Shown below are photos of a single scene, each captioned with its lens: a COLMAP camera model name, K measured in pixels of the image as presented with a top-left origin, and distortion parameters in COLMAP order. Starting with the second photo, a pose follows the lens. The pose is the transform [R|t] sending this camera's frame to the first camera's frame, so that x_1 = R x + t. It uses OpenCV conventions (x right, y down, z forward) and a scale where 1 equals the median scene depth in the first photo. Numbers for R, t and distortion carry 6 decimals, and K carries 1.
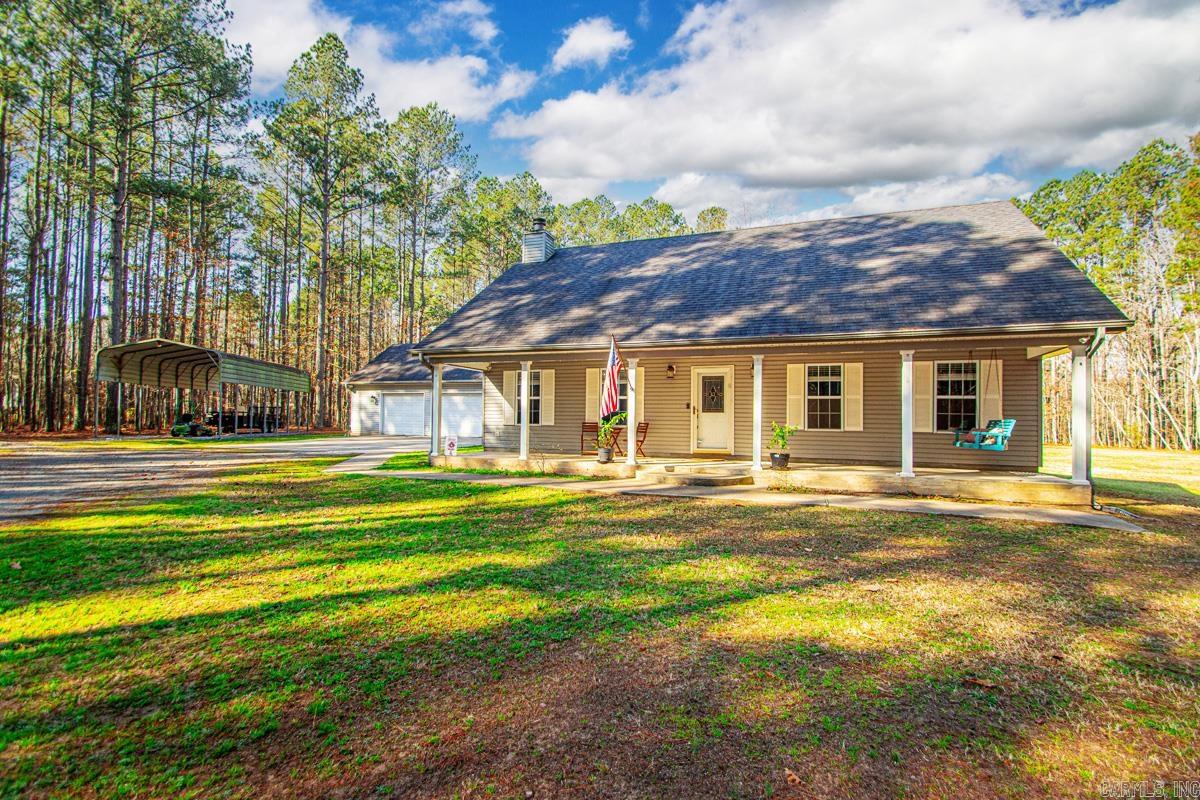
lens RADIAL K [[583.1, 0, 603.2], [0, 583.1, 389.7], [0, 0, 1]] dist [0.000390, -0.000953]
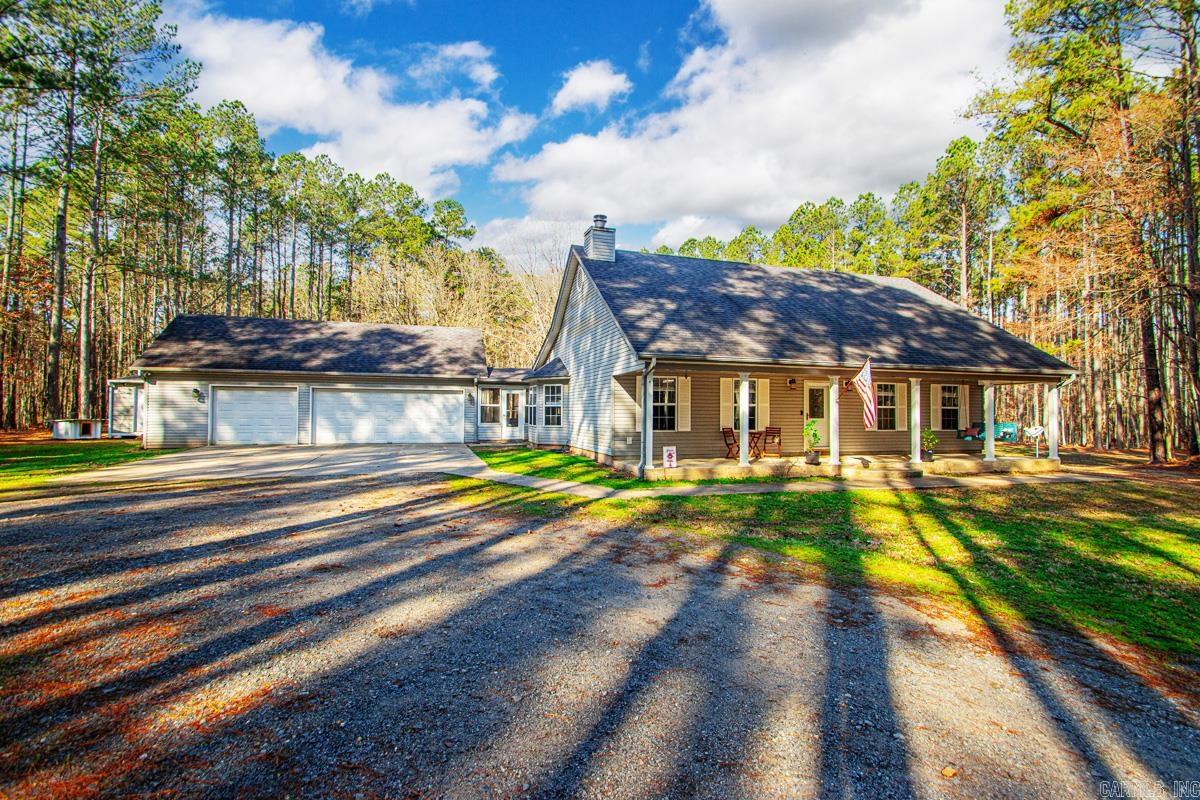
lens RADIAL K [[541.8, 0, 644.0], [0, 541.8, 391.2], [0, 0, 1]] dist [0.000587, -0.000229]
pose [[0.754139, 0.019669, 0.656420, -0.861327], [-0.031014, 0.999503, 0.005682, -0.013474], [-0.655982, -0.024644, 0.754375, 0.372484]]
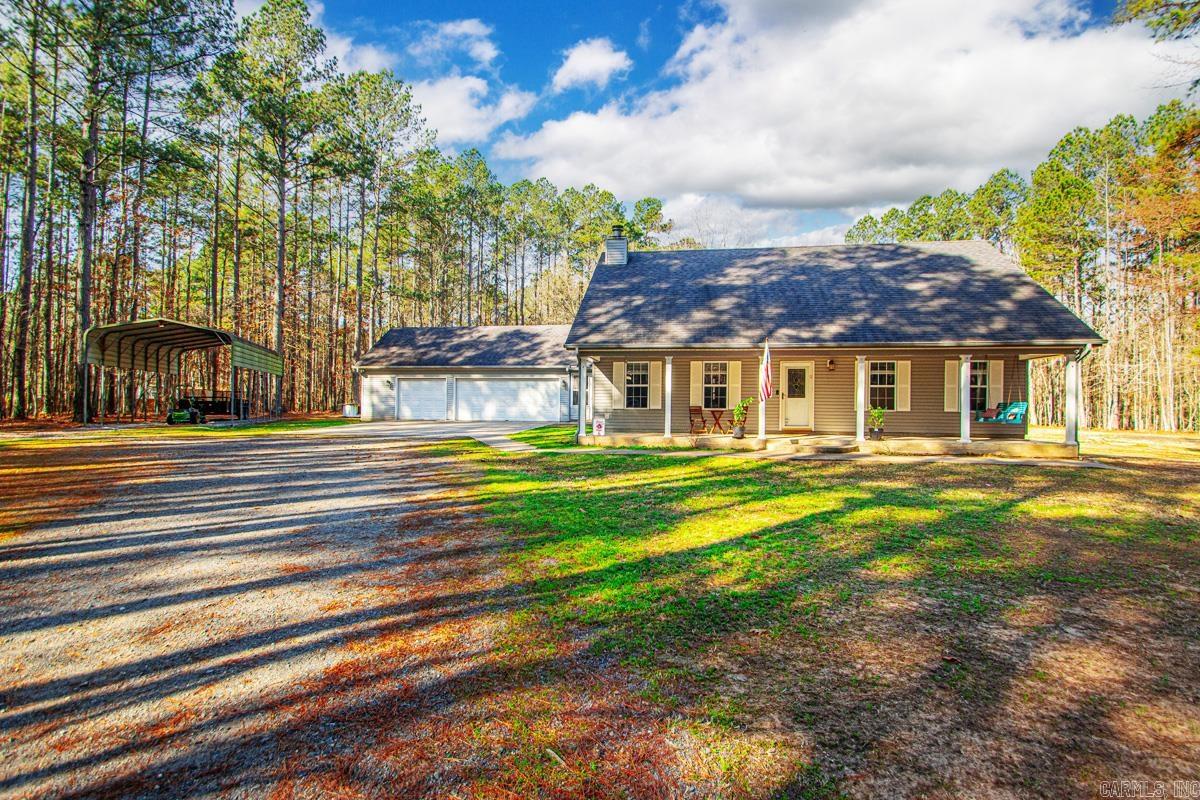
lens RADIAL K [[597.7, 0, 638.4], [0, 597.7, 375.0], [0, 0, 1]] dist [-0.000632, -0.001211]
pose [[0.970686, 0.005886, 0.240279, -0.469652], [-0.007395, 0.999958, 0.005381, -0.014644], [-0.240237, -0.007000, 0.970689, -0.175921]]
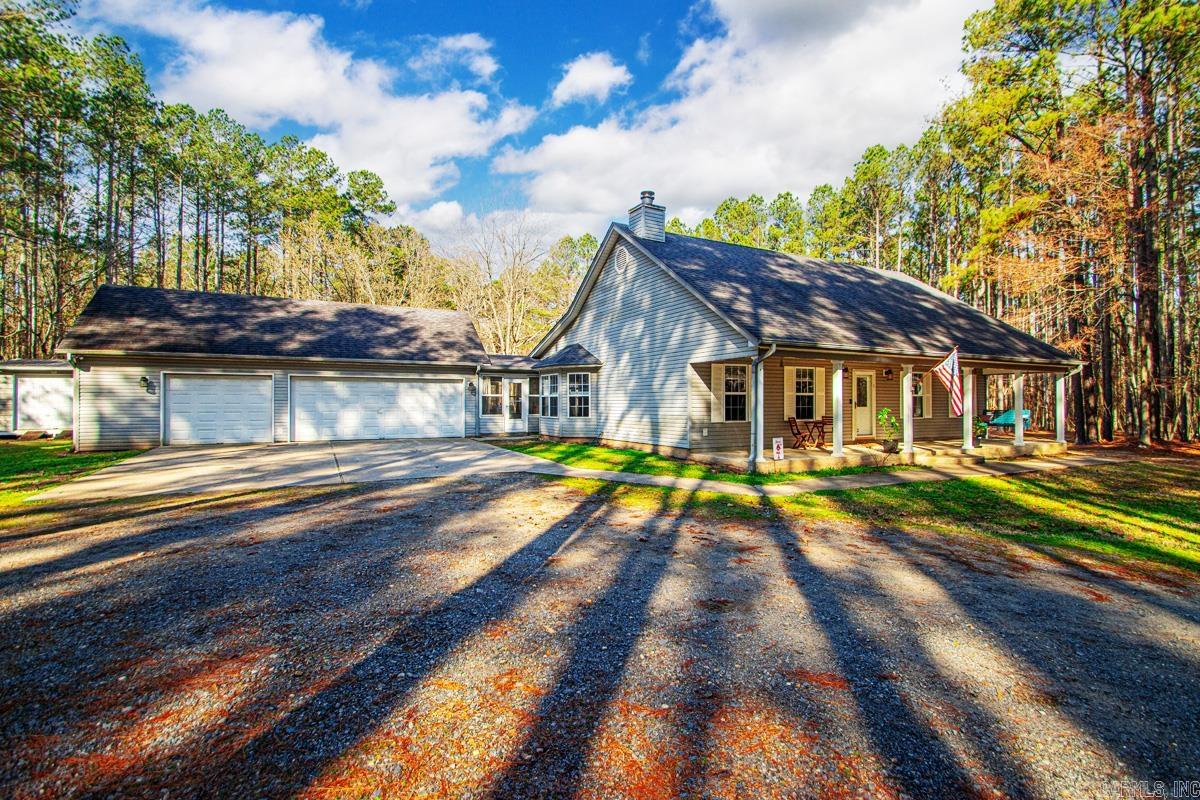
lens RADIAL K [[539.1, 0, 638.0], [0, 539.1, 385.9], [0, 0, 1]] dist [0.000679, -0.005312]
pose [[0.626894, 0.013118, 0.778994, -1.031841], [-0.032420, 0.999431, 0.009259, -0.000316], [-0.778429, -0.031060, 0.626963, 0.655182]]
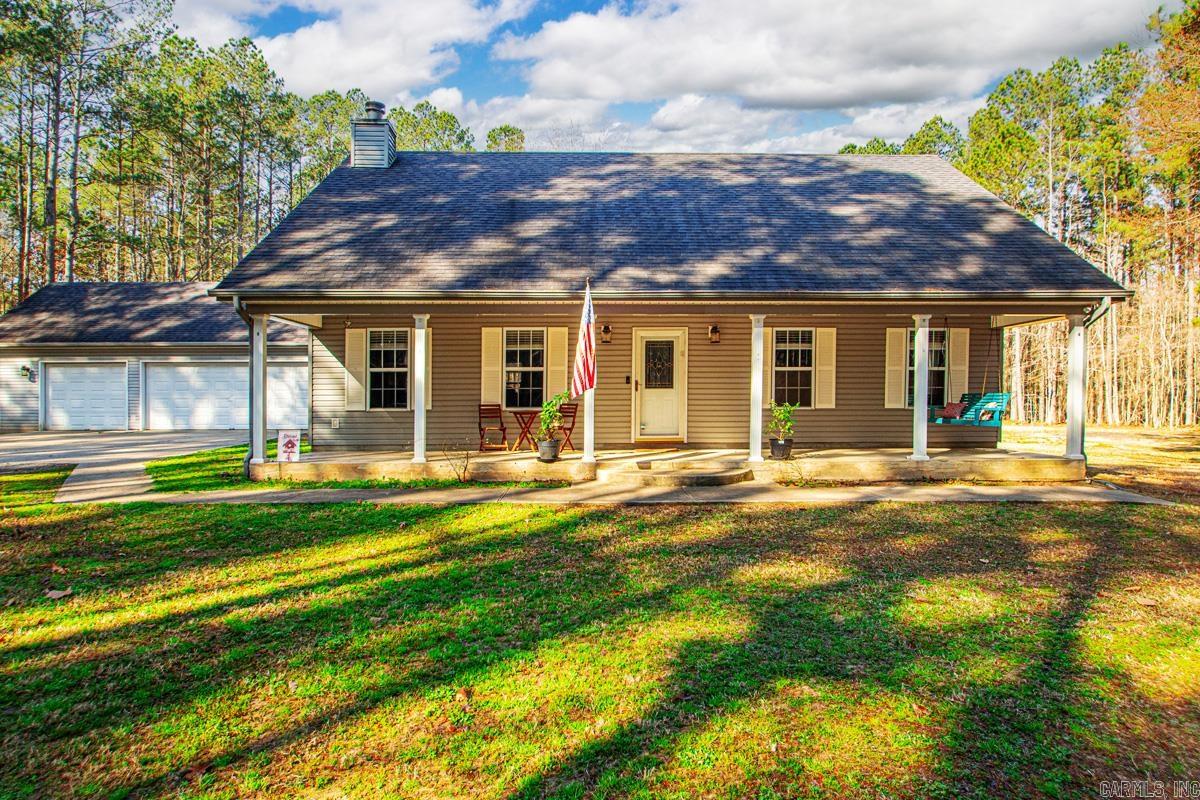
lens RADIAL K [[725.4, 0, 641.1], [0, 725.4, 391.4], [0, 0, 1]] dist [-0.021091, 0.002184]
pose [[0.915976, -0.012338, 0.401043, -0.224568], [-0.005357, 0.999062, 0.042971, 0.002227], [-0.401197, -0.041509, 0.915051, 0.141895]]
